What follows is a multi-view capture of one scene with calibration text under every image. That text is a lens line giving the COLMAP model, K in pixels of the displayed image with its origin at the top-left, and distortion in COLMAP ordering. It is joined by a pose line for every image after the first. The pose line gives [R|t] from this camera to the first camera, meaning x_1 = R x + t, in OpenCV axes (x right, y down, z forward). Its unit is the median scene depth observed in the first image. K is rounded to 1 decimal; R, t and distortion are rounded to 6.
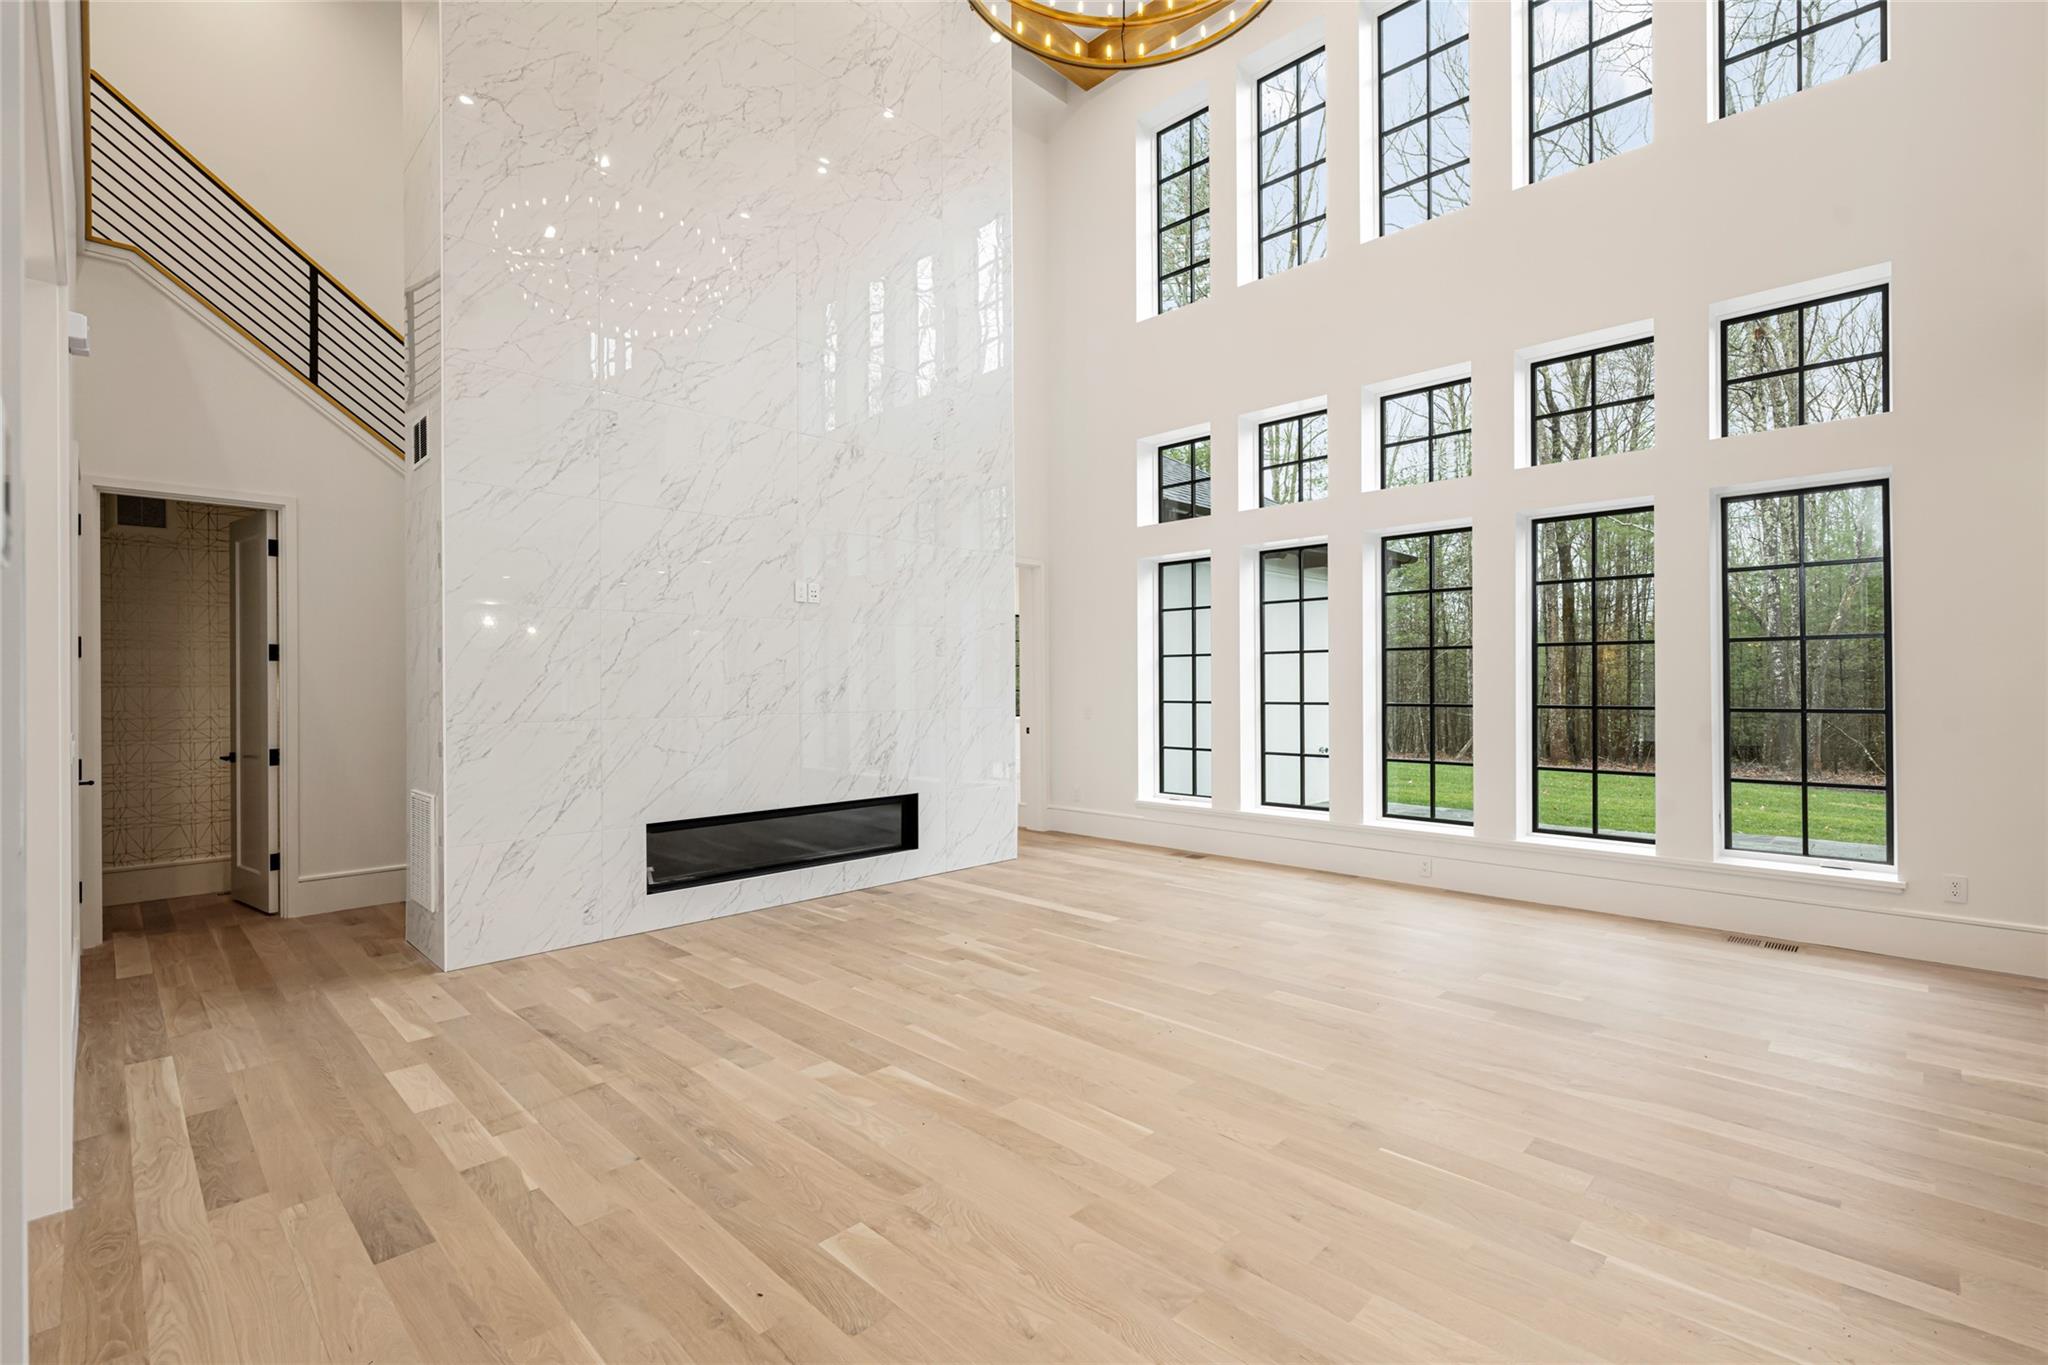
lens RADIAL K [[919.1, 0, 1073.0], [0, 919.1, 685.4], [0, 0, 1]] dist [-0.001355, 0.002261]
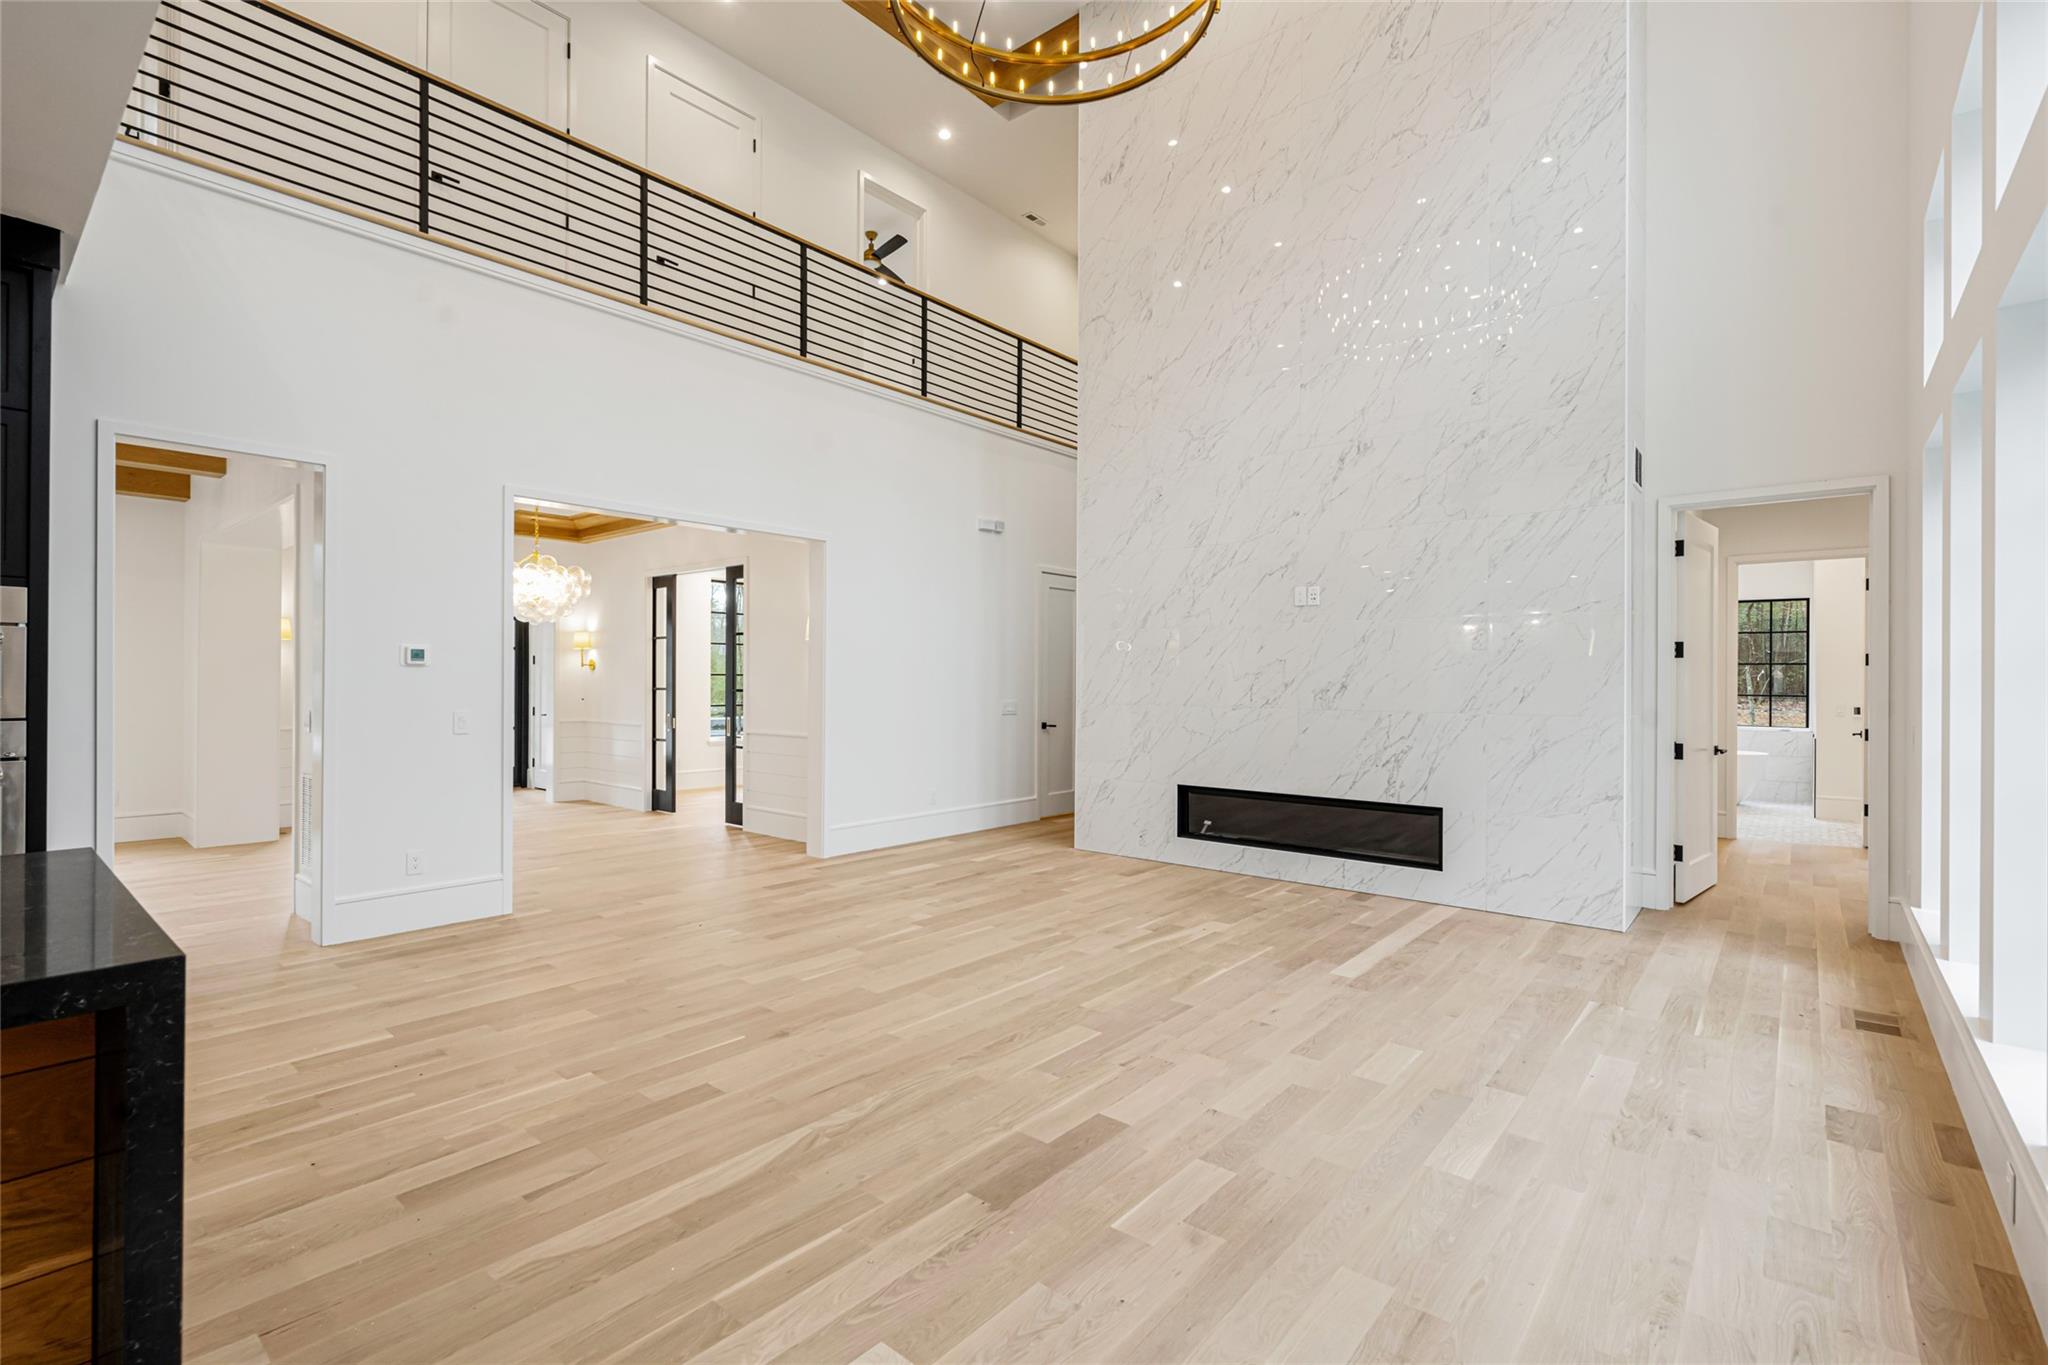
lens RADIAL K [[932.8, 0, 1018.8], [0, 932.8, 674.5], [0, 0, 1]] dist [-0.000338, 0.000731]
pose [[0.034773, -0.002282, -0.999393, 1.012341], [-0.006976, 0.999972, -0.002526, -0.006103], [0.999371, 0.007059, 0.034756, 0.810624]]
